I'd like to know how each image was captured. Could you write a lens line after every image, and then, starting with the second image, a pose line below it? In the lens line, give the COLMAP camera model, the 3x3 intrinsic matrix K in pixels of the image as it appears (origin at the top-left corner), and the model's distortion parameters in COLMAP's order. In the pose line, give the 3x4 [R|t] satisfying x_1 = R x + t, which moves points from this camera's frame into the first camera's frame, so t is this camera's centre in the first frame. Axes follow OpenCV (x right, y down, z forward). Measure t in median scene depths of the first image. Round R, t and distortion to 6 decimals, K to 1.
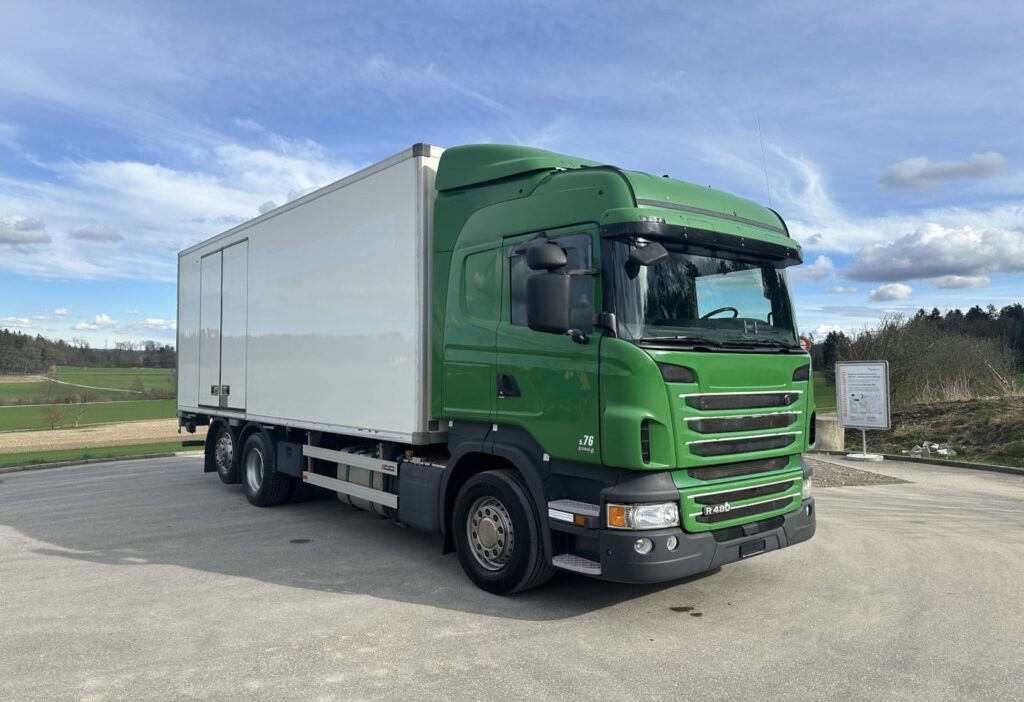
lens RADIAL K [[727.1, 0, 517.8], [0, 727.1, 368.5], [0, 0, 1]] dist [0.038515, -0.086367]
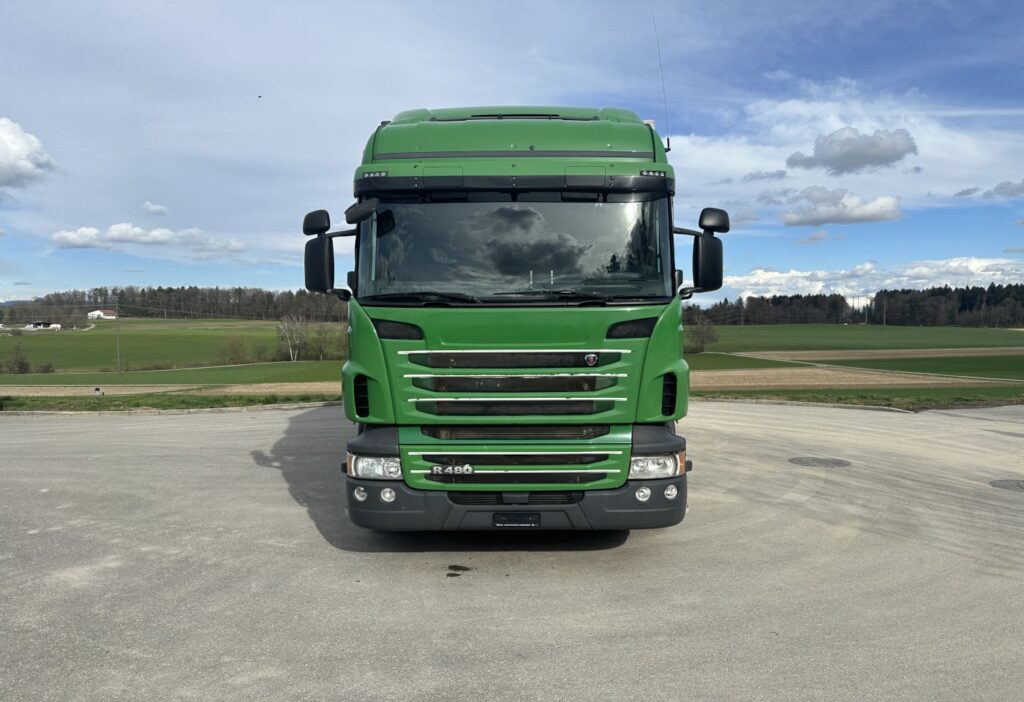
lens RADIAL K [[724.0, 0, 512.0], [0, 724.0, 351.0], [0, 0, 1]] dist [0.039459, -0.090914]
pose [[0.765261, 0.017400, -0.643485, 0.969170], [0.009001, 0.999248, 0.037725, -0.001251], [0.643657, -0.034661, 0.764529, 0.325258]]
